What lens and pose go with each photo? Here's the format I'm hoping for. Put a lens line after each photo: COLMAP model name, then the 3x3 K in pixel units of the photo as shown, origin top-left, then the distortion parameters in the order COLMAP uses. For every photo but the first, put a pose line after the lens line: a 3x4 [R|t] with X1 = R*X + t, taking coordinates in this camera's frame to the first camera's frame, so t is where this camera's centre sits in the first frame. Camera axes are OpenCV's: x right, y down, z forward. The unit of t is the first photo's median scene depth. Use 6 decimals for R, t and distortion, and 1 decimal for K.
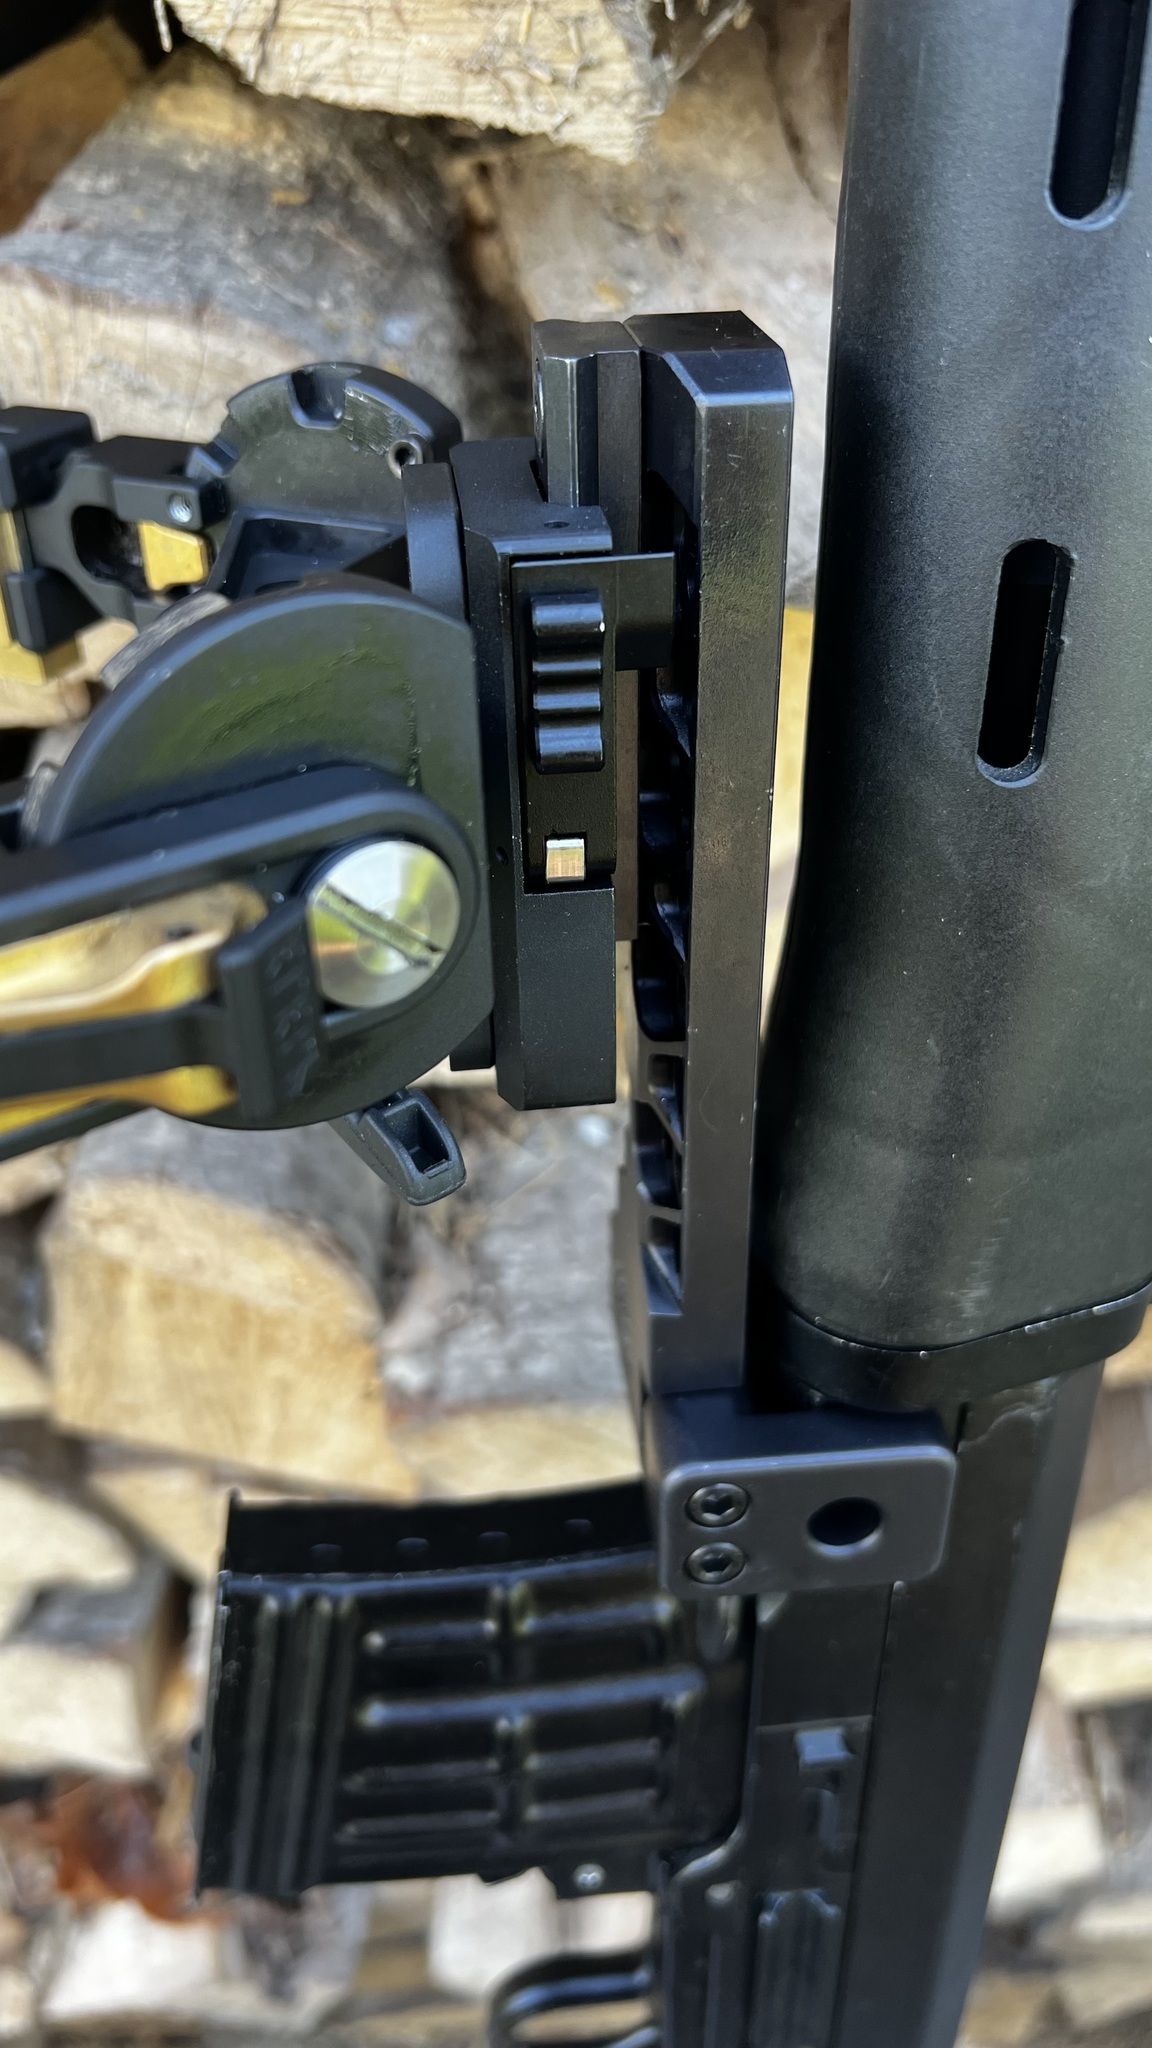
lens RADIAL K [[1619.1, 0, 560.4], [0, 1619.1, 1025.9], [0, 0, 1]] dist [-0.015838, -0.000614]
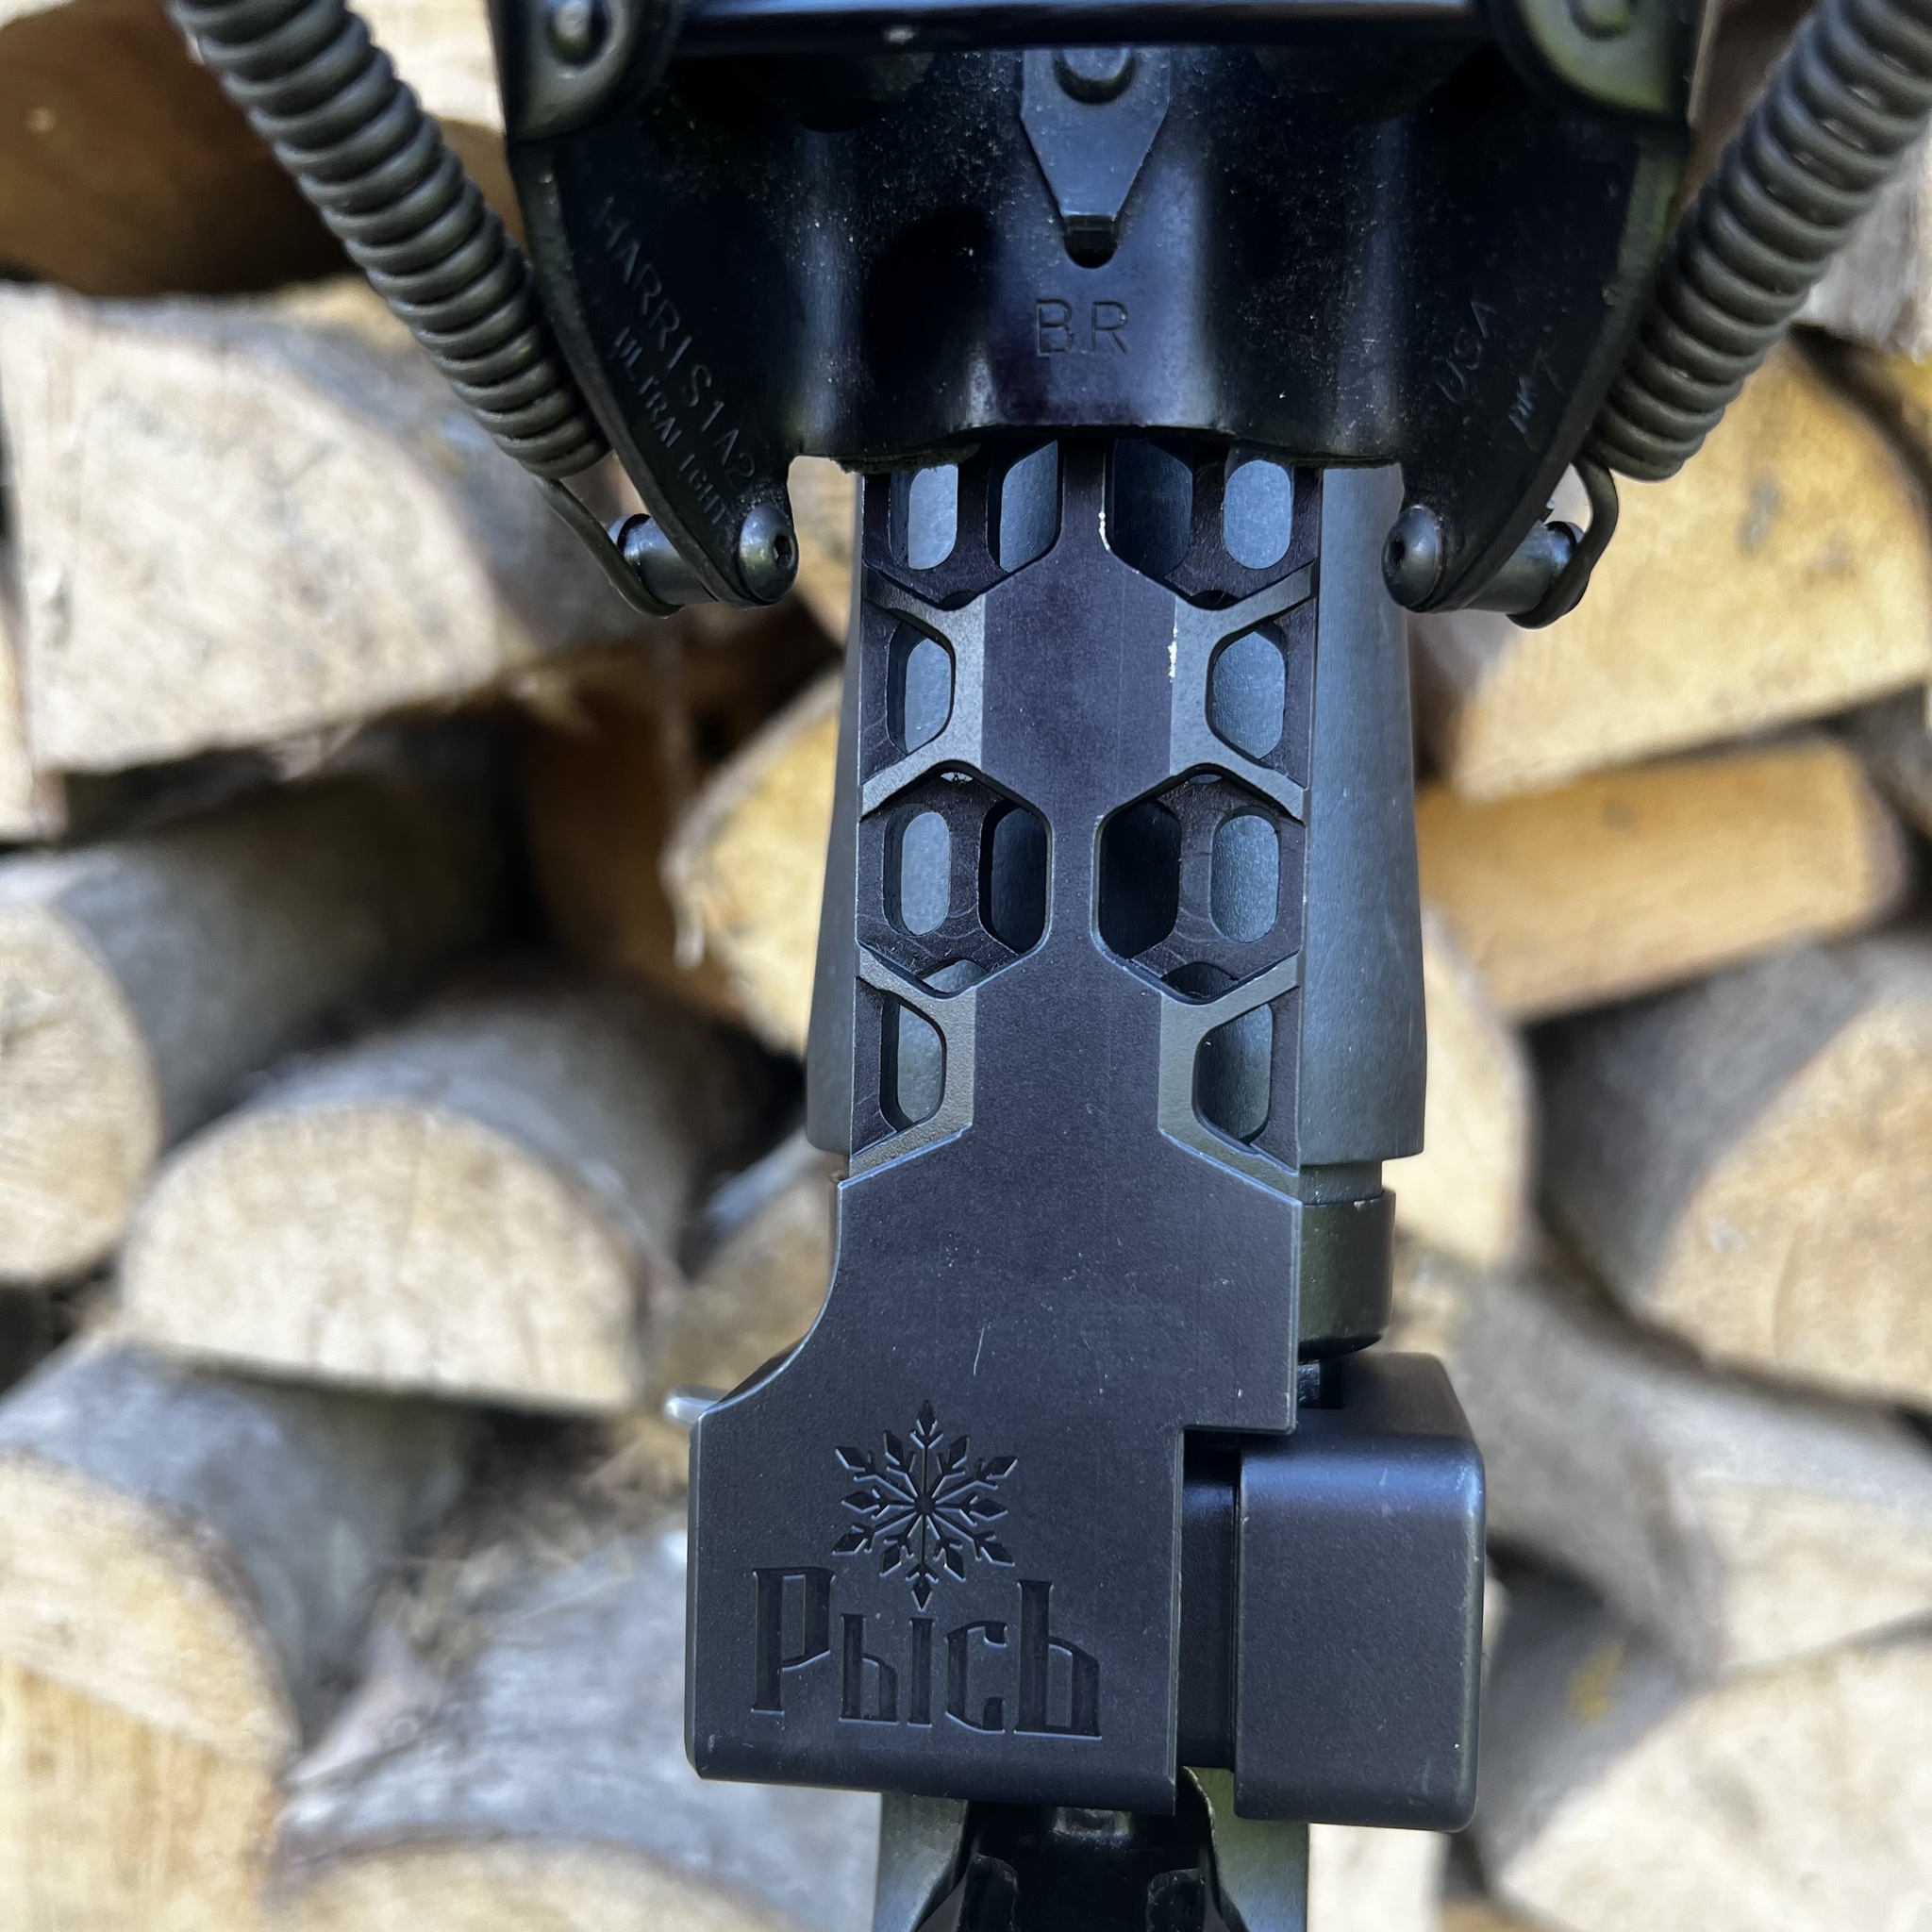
lens RADIAL K [[2020.0, 0, 920.3], [0, 2020.0, 1077.7], [0, 0, 1]] dist [-0.001813, 0.000000]
pose [[0.993888, 0.040954, -0.102513, 0.357676], [-0.085427, 0.873500, -0.479269, 0.513657], [0.069917, 0.485098, 0.871660, 0.224393]]
